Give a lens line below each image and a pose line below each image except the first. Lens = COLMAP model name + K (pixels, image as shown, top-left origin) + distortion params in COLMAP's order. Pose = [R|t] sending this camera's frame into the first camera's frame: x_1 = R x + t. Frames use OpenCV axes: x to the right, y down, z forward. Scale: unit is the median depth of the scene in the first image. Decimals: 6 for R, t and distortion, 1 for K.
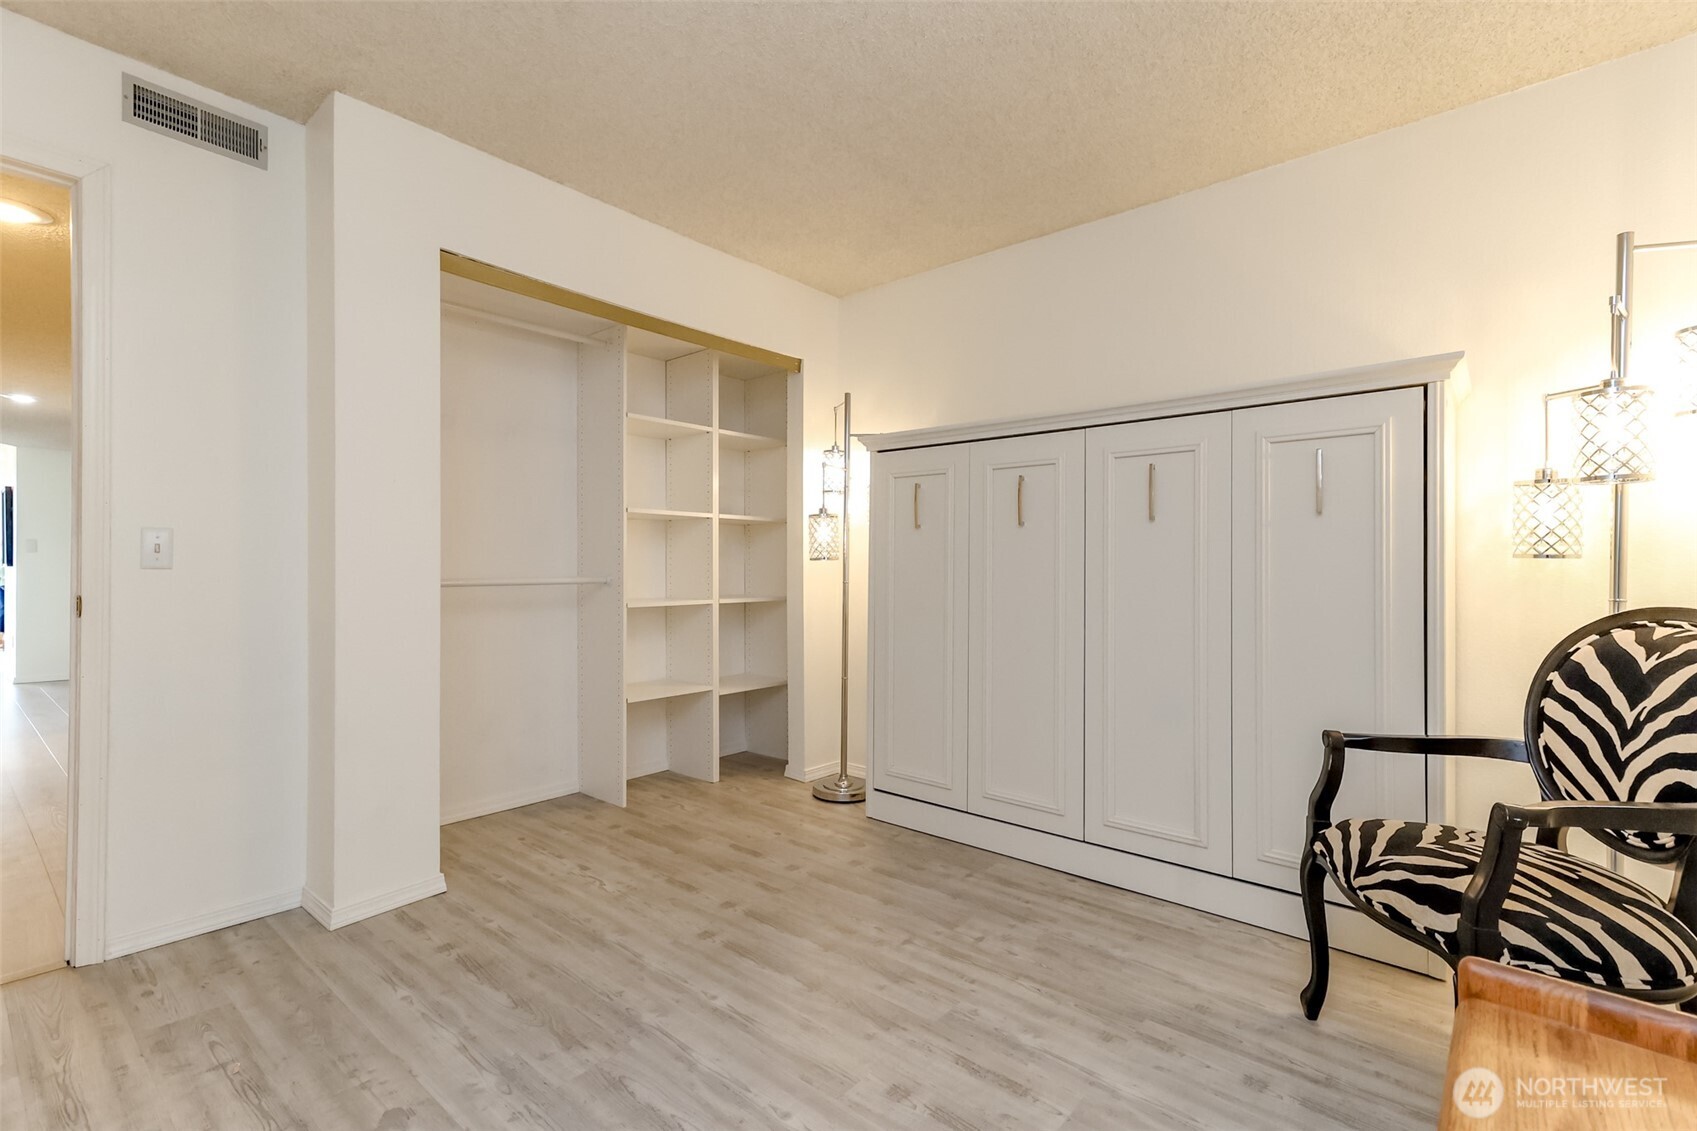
lens RADIAL K [[762.7, 0, 853.9], [0, 762.7, 557.3], [0, 0, 1]] dist [0.002936, 0.001218]
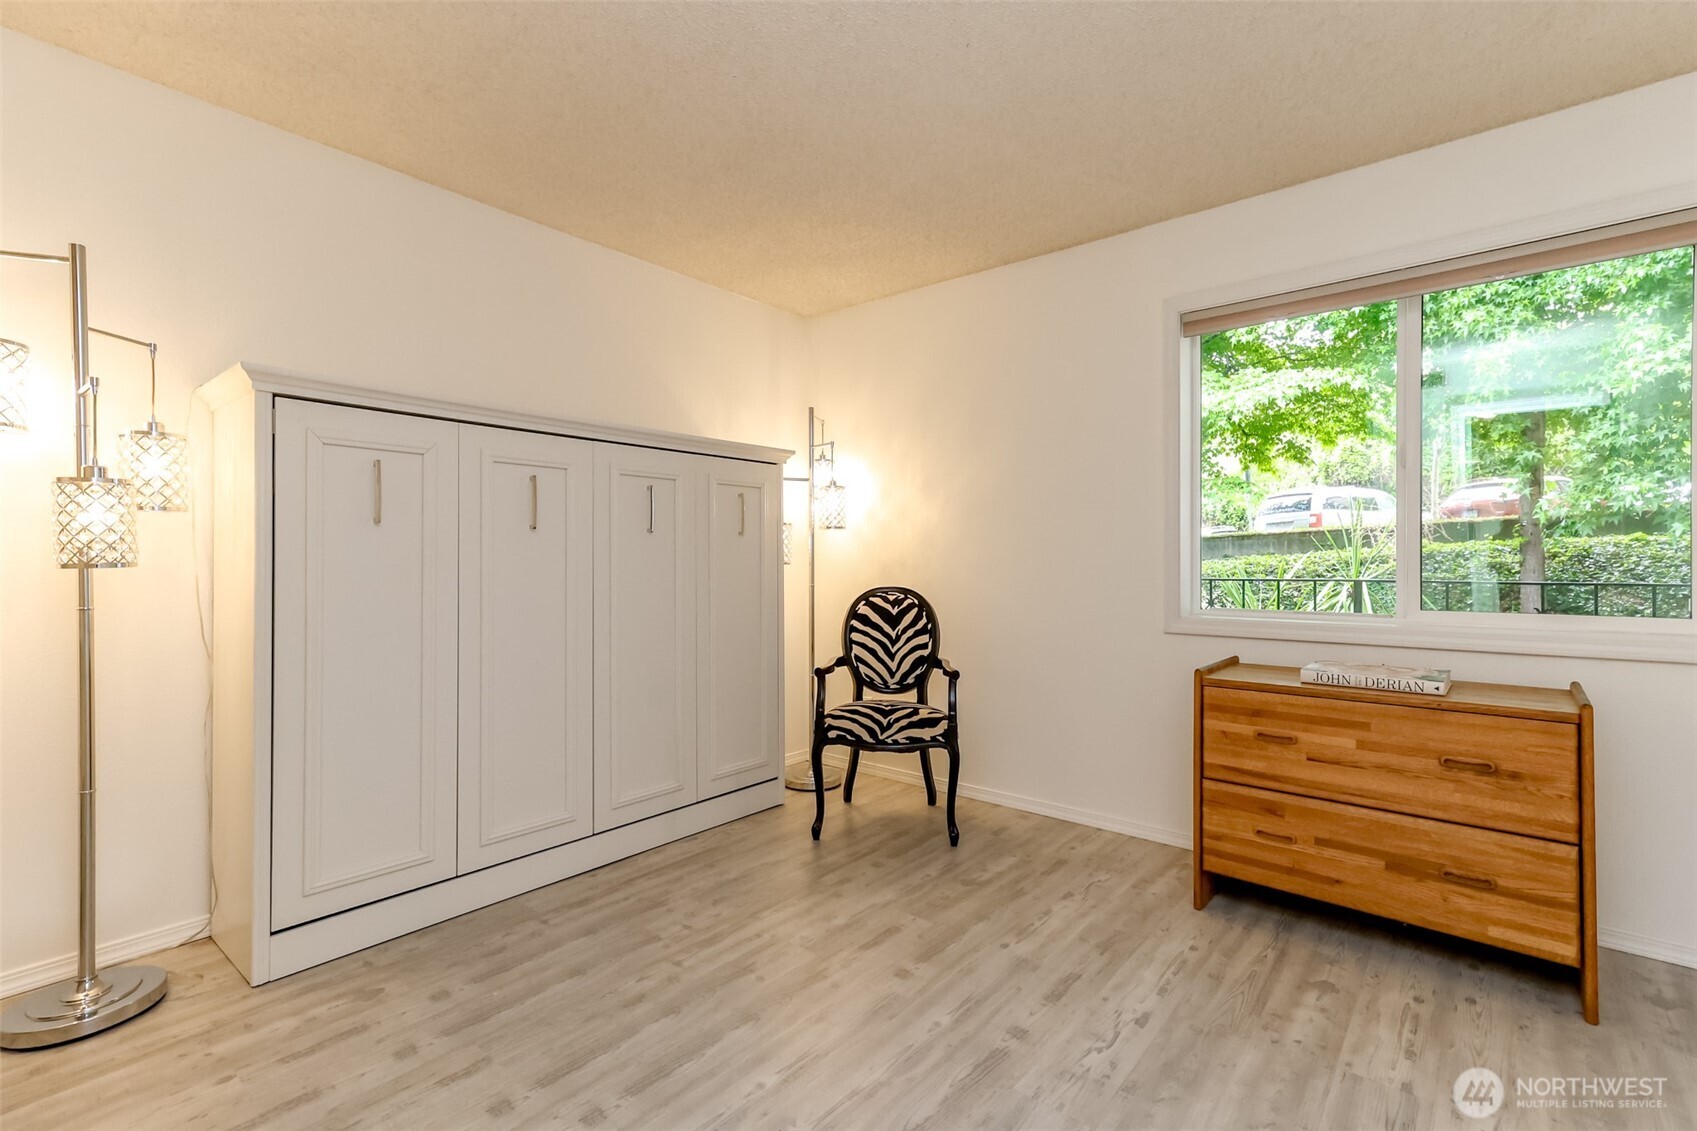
lens RADIAL K [[762.7, 0, 853.9], [0, 762.7, 557.3], [0, 0, 1]] dist [0.002936, 0.001218]
pose [[-0.009976, -0.001890, 0.999948, -0.983148], [-0.011347, 0.999934, 0.001777, -0.021801], [-0.999886, -0.011329, -0.009996, 0.855089]]
